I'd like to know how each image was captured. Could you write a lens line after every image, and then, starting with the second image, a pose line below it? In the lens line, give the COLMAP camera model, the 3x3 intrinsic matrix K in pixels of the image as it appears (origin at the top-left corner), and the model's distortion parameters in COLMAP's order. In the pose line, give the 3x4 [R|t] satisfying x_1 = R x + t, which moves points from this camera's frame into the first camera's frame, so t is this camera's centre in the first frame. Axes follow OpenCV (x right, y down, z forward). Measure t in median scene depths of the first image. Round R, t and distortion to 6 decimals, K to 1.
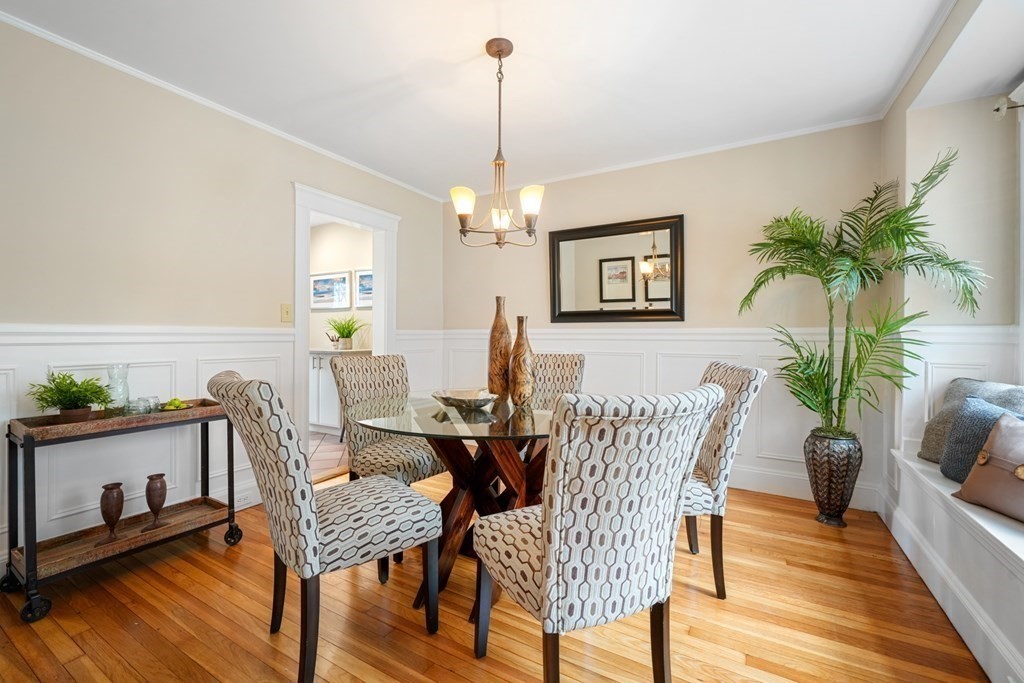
lens RADIAL K [[428.7, 0, 512.0], [0, 428.7, 341.5], [0, 0, 1]] dist [0.000600, -0.000028]
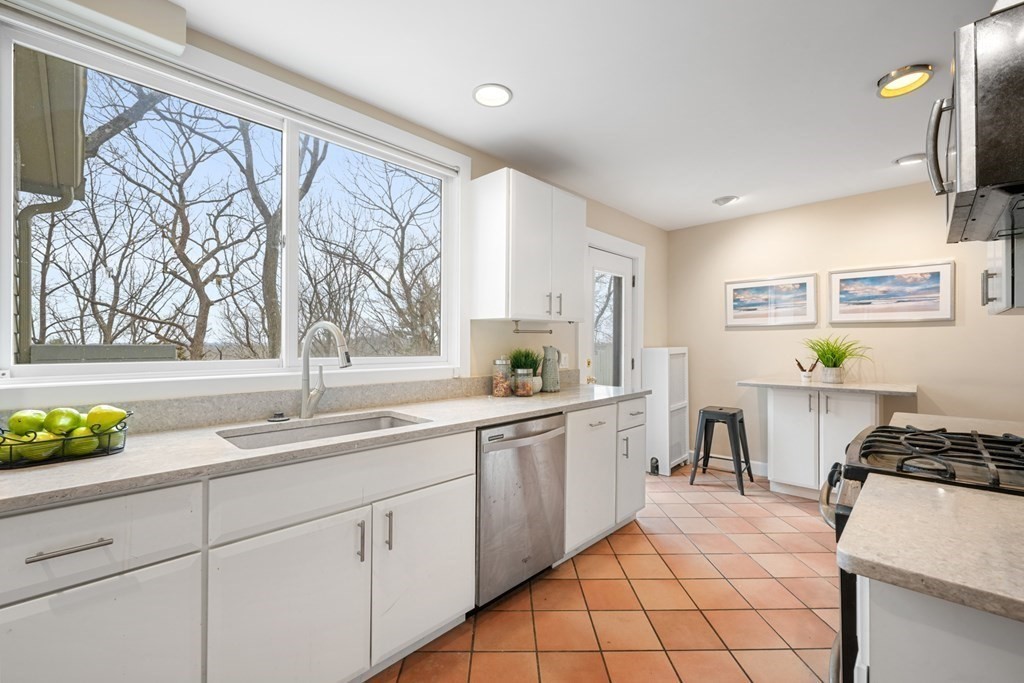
lens RADIAL K [[428.7, 0, 512.0], [0, 428.7, 341.5], [0, 0, 1]] dist [0.000600, -0.000028]
pose [[0.969709, -0.003575, -0.244238, -0.698187], [-0.002997, 0.999643, -0.026532, -0.028652], [0.244246, 0.026460, 0.969352, 0.169861]]
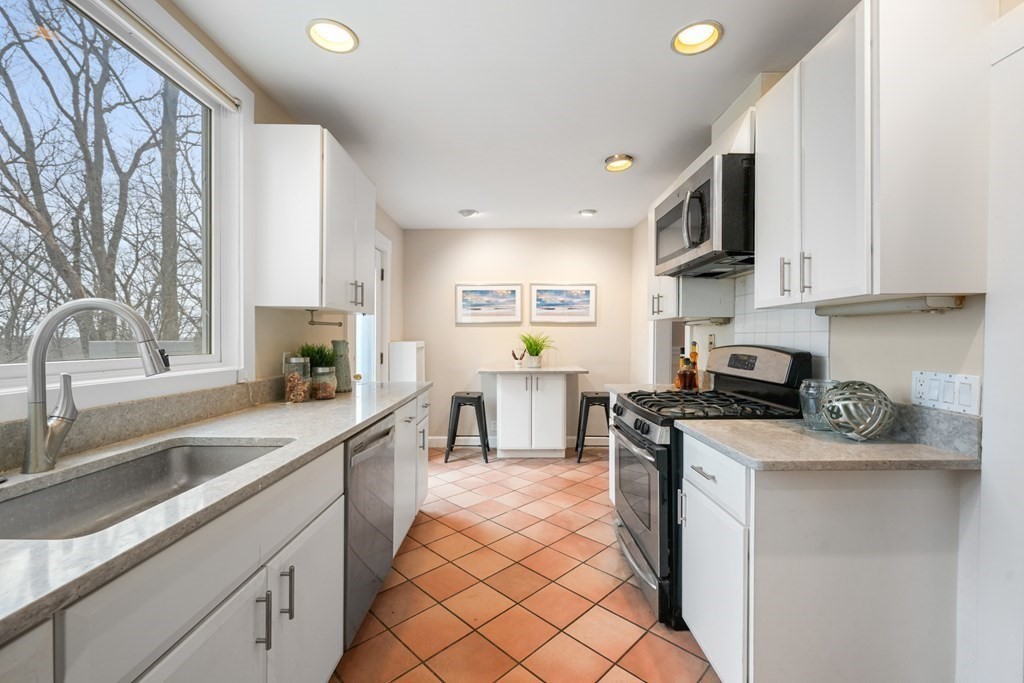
lens RADIAL K [[428.7, 0, 512.0], [0, 428.7, 341.5], [0, 0, 1]] dist [0.000600, -0.000028]
pose [[0.866787, -0.005310, 0.498650, -0.863028], [0.011756, 0.999883, -0.009787, -0.028945], [-0.498540, 0.014345, 0.866748, 0.195471]]
